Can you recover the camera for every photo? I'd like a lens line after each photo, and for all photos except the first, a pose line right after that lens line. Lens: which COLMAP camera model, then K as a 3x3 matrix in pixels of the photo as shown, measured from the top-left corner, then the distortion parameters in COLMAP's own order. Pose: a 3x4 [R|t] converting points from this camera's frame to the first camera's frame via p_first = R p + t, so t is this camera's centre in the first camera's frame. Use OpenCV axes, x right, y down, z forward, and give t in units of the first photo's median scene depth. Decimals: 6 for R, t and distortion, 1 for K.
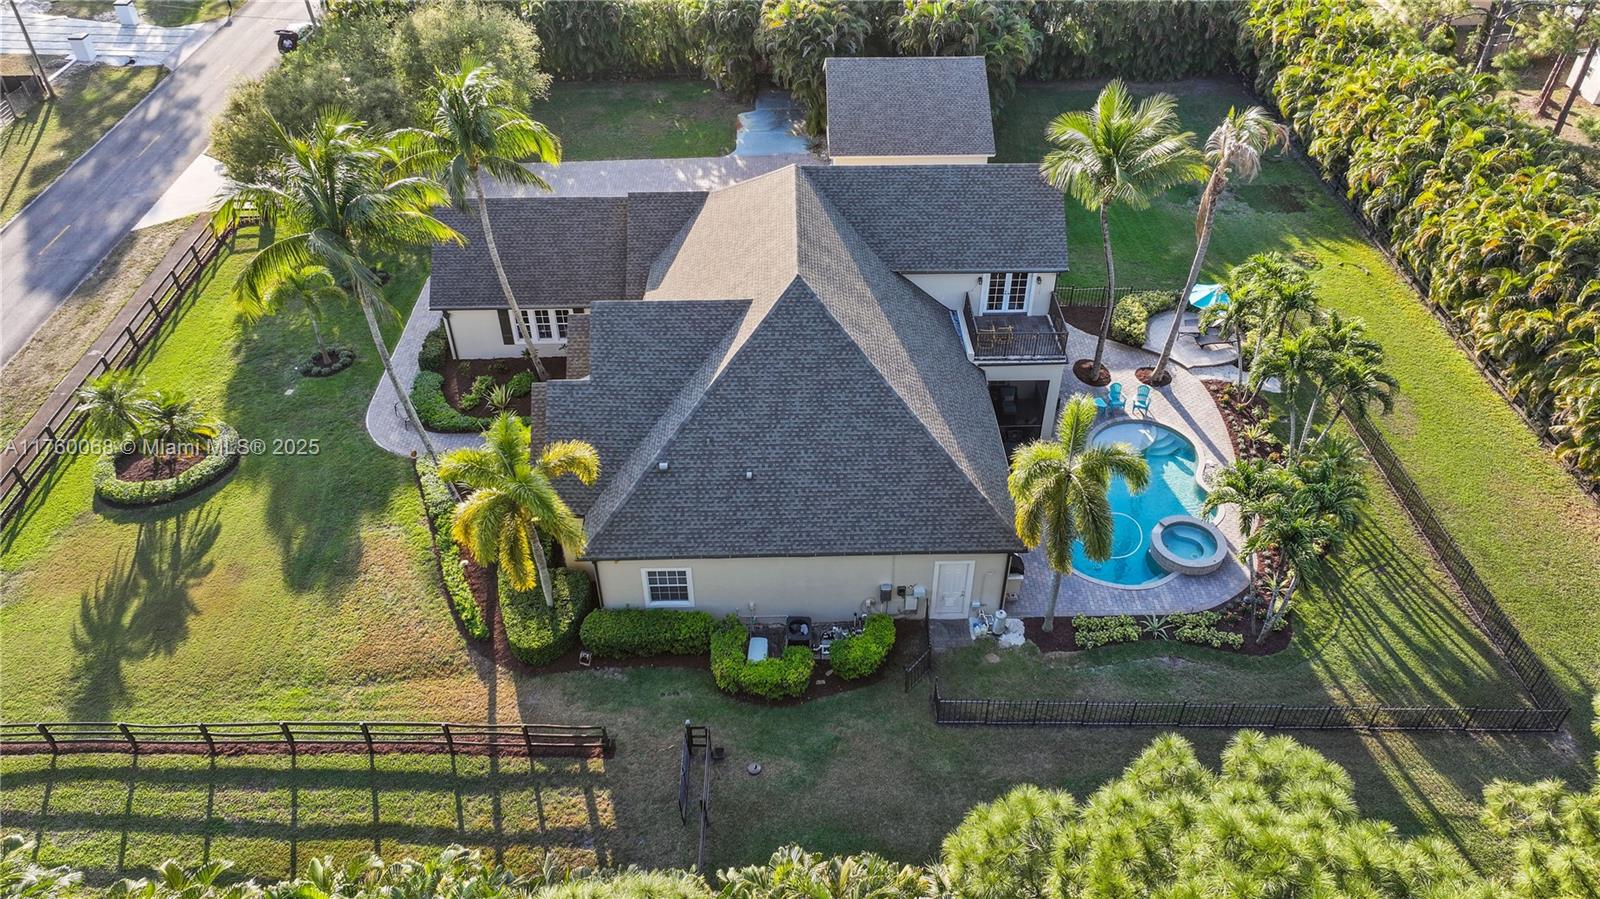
lens RADIAL K [[1121.5, 0, 804.8], [0, 1121.5, 441.6], [0, 0, 1]] dist [-0.004530, 0.004757]
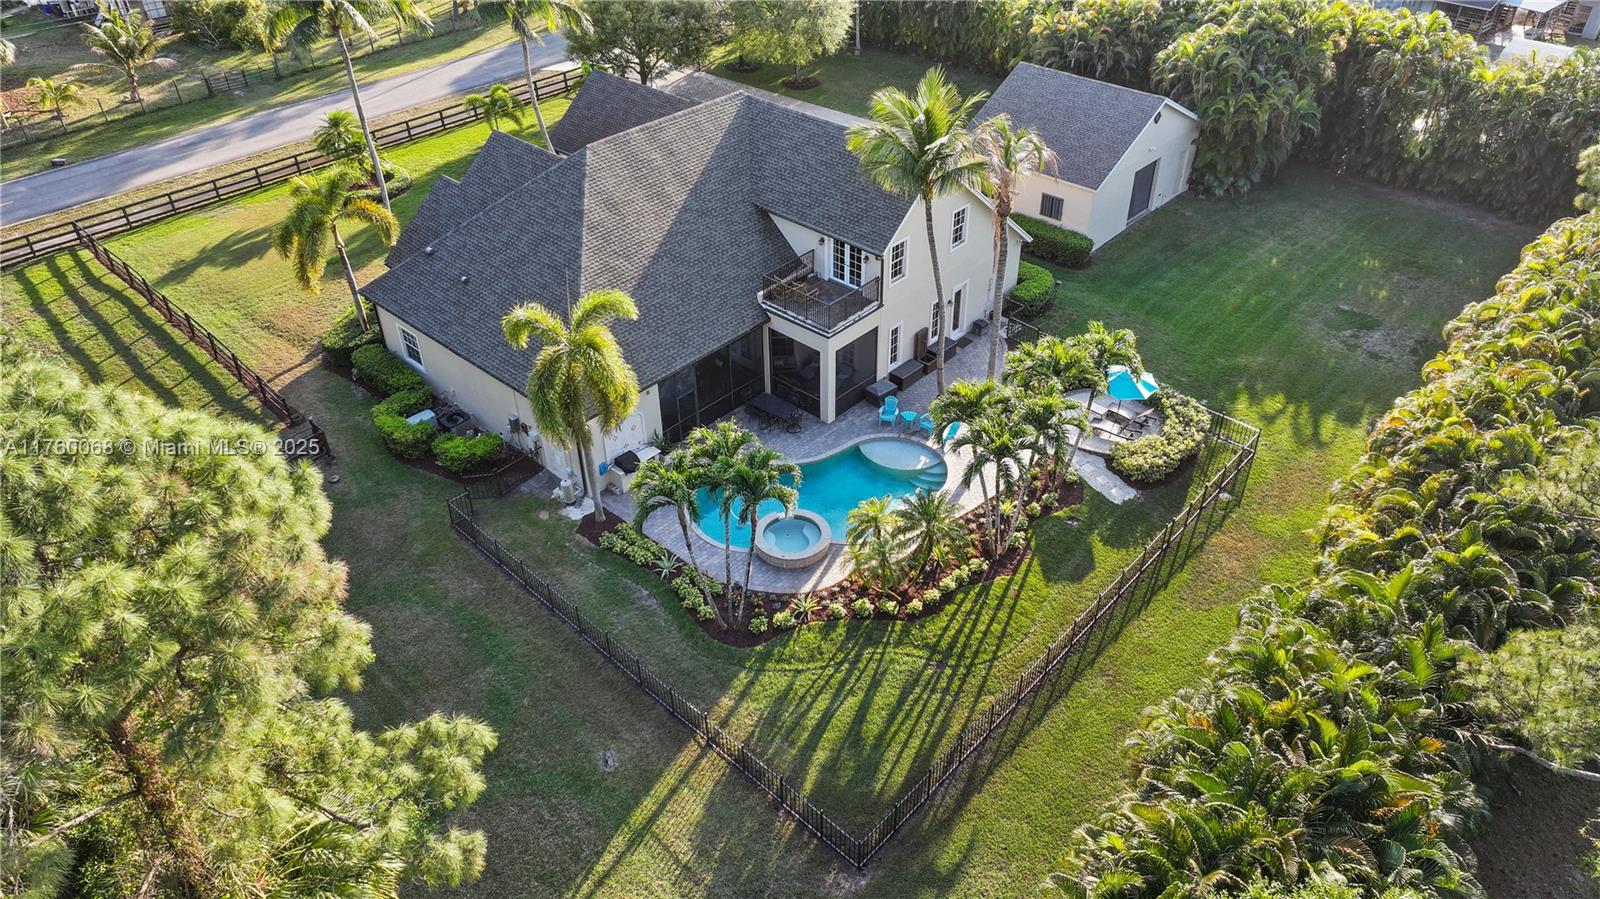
lens RADIAL K [[1121.5, 0, 804.8], [0, 1121.5, 441.6], [0, 0, 1]] dist [-0.004530, 0.004757]
pose [[0.722121, 0.408471, -0.558295, 0.802220], [-0.434392, 0.895850, 0.093580, -0.071352], [0.538373, 0.174943, 0.824348, 0.194458]]
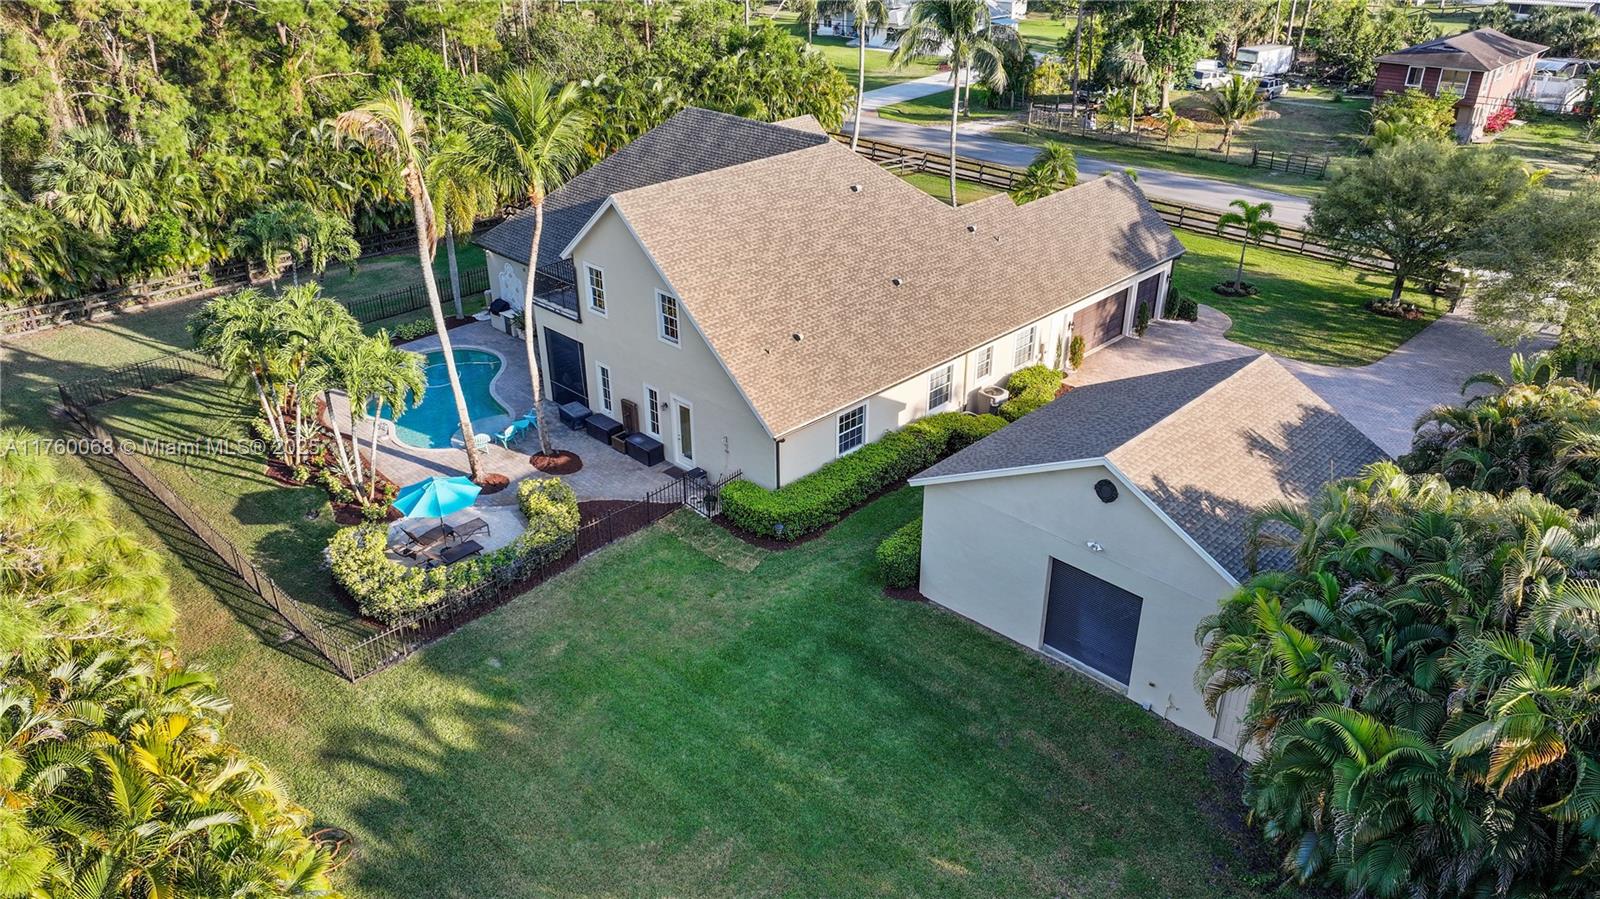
lens RADIAL K [[1121.5, 0, 804.8], [0, 1121.5, 441.6], [0, 0, 1]] dist [-0.004530, 0.004757]
pose [[-0.712576, 0.327475, -0.620480, 0.716549], [-0.443996, 0.474282, 0.760213, -0.873236], [0.543234, 0.817200, -0.192565, 1.422281]]
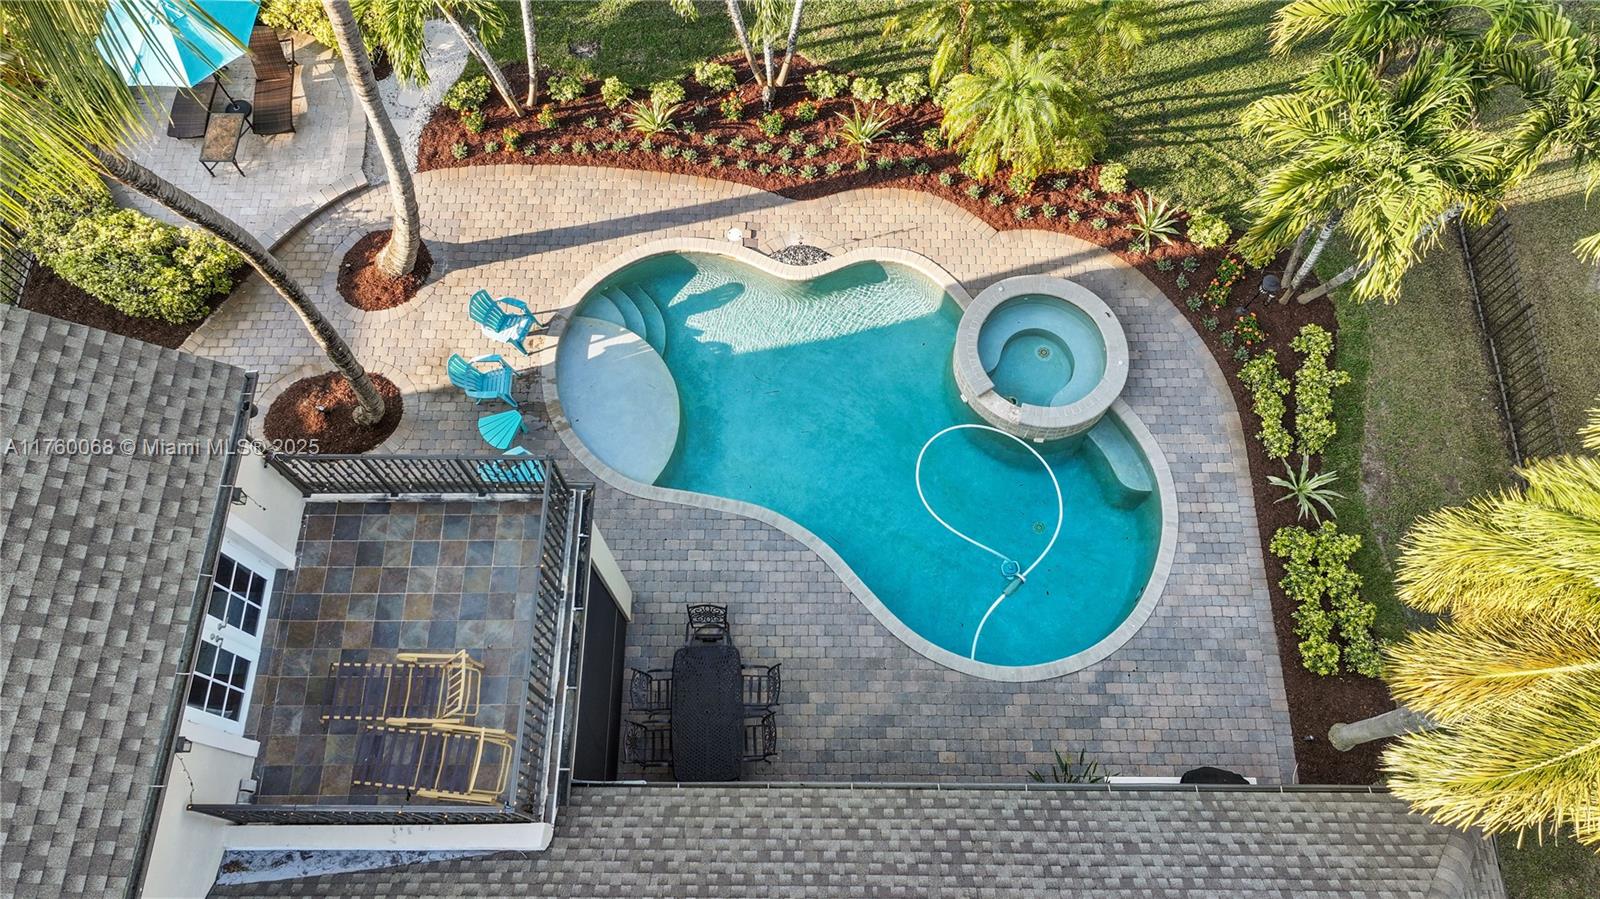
lens RADIAL K [[1121.5, 0, 804.8], [0, 1121.5, 441.6], [0, 0, 1]] dist [-0.004530, 0.004757]
pose [[0.029611, -0.920106, 0.390548, 0.131995], [0.639389, 0.317762, 0.700149, -0.243006], [-0.768313, 0.228980, 0.597715, 0.775337]]
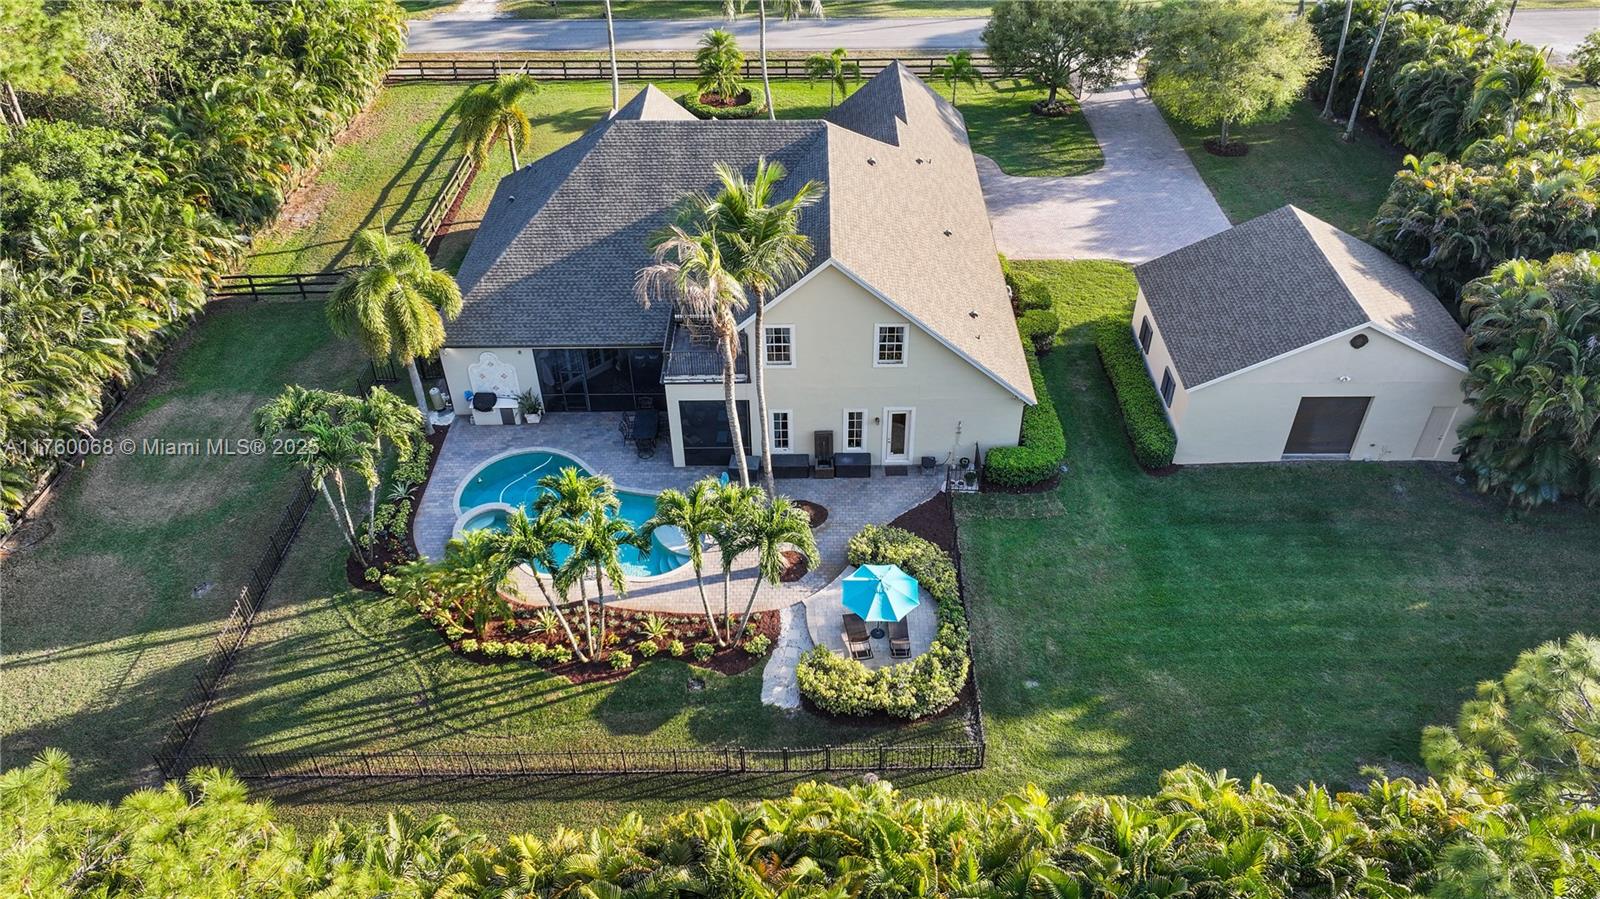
lens RADIAL K [[1121.5, 0, 804.8], [0, 1121.5, 441.6], [0, 0, 1]] dist [-0.004530, 0.004757]
pose [[-0.022068, 0.634564, -0.772555, 0.990288], [-0.628097, 0.592403, 0.504532, -0.591877], [0.777822, 0.496374, 0.385495, 0.751643]]
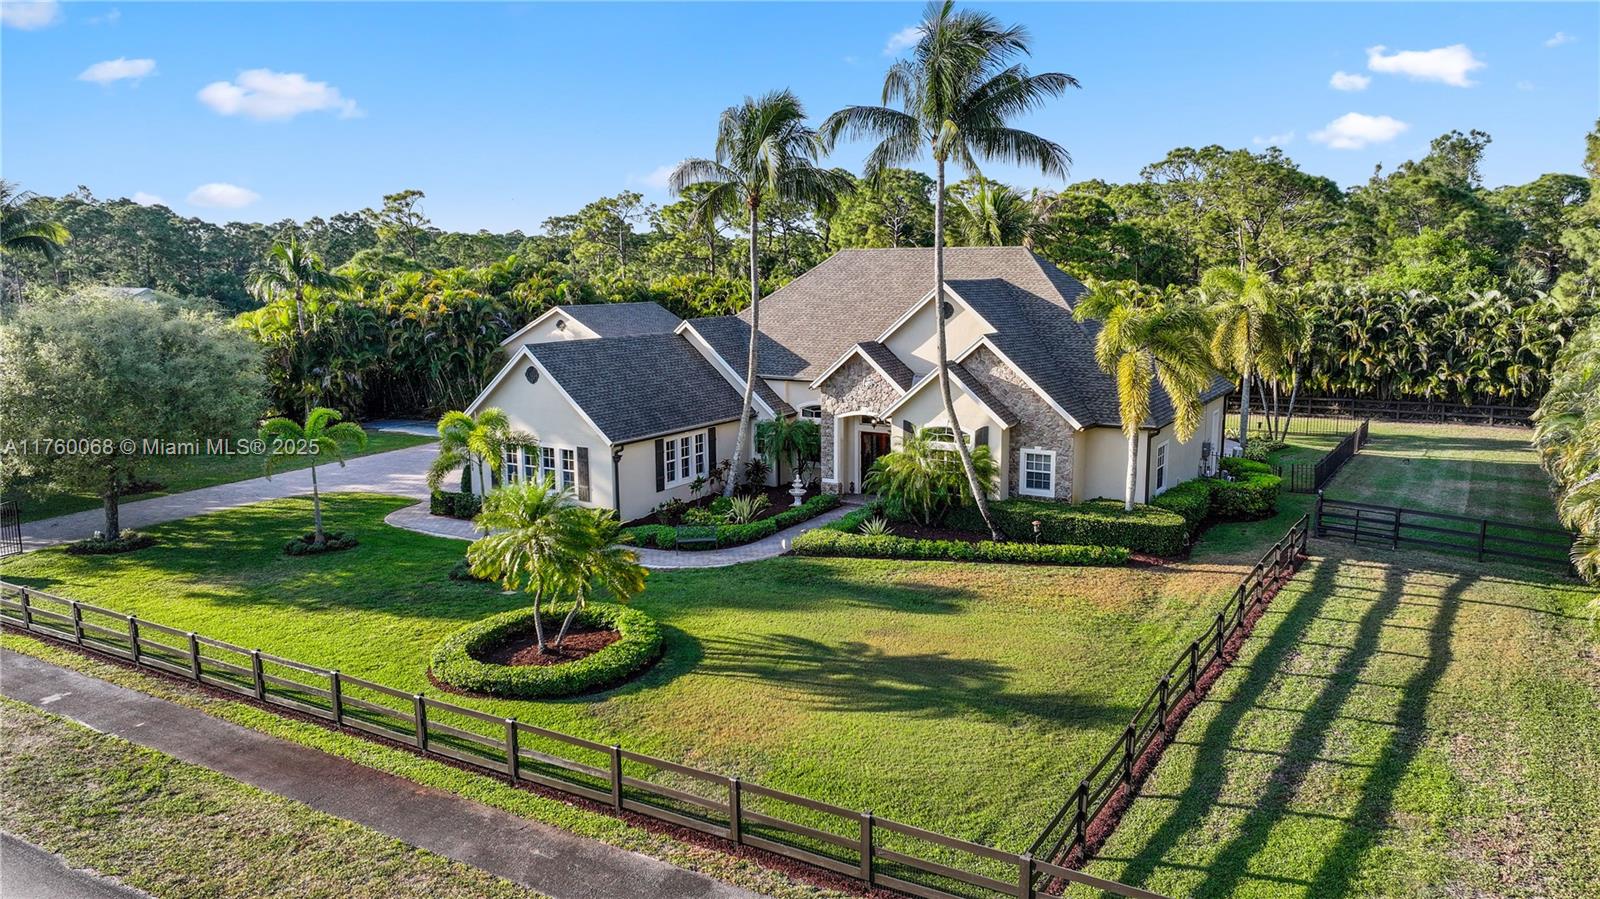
lens RADIAL K [[1121.5, 0, 804.8], [0, 1121.5, 441.6], [0, 0, 1]] dist [-0.004530, 0.004757]
pose [[0.532471, -0.130393, 0.836344, -1.017546], [0.544425, 0.809326, -0.220436, 0.138752], [-0.648132, 0.572703, 0.501932, 0.584088]]
